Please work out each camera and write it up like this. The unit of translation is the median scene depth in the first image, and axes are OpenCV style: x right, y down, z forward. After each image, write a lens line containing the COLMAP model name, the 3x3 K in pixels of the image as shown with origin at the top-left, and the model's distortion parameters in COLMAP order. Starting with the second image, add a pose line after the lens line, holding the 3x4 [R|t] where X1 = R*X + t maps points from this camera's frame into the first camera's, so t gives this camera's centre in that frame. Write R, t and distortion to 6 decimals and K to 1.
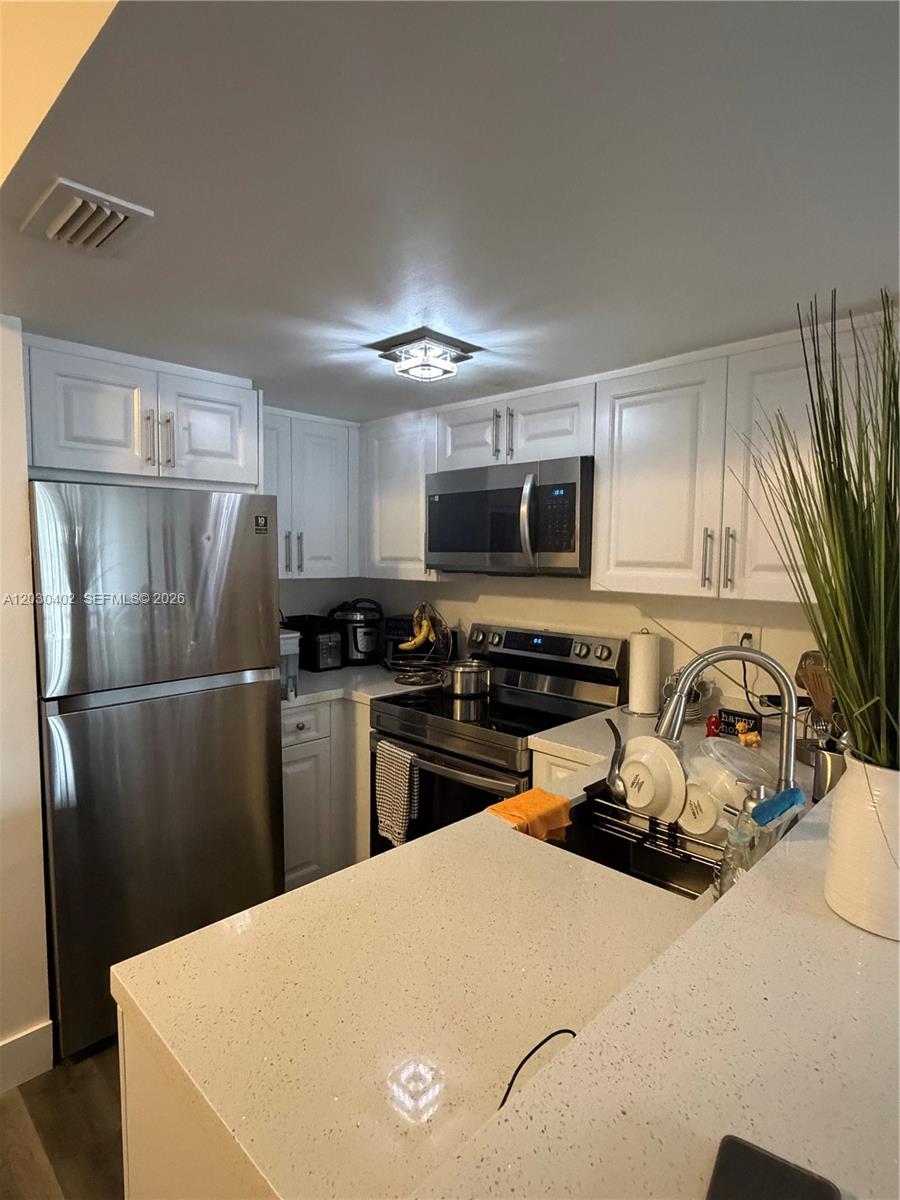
lens RADIAL K [[645.5, 0, 450.0], [0, 645.5, 600.0], [0, 0, 1]] dist [0.013938, -0.000273]
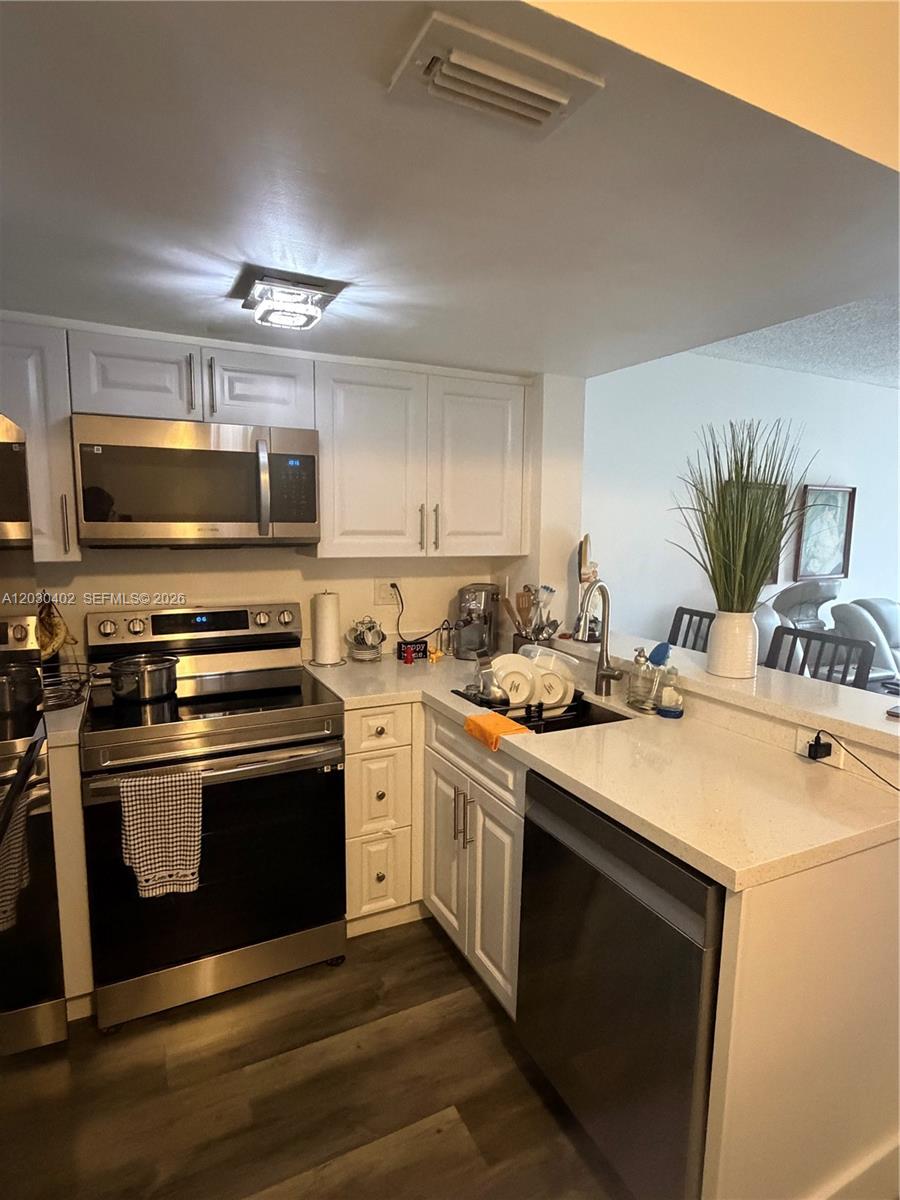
lens RADIAL K [[645.5, 0, 450.0], [0, 645.5, 600.0], [0, 0, 1]] dist [0.013938, -0.000273]
pose [[0.334271, -0.119091, 0.934923, -0.736185], [0.065548, 0.992520, 0.102992, -0.043227], [-0.940195, 0.026855, 0.339576, 0.444406]]
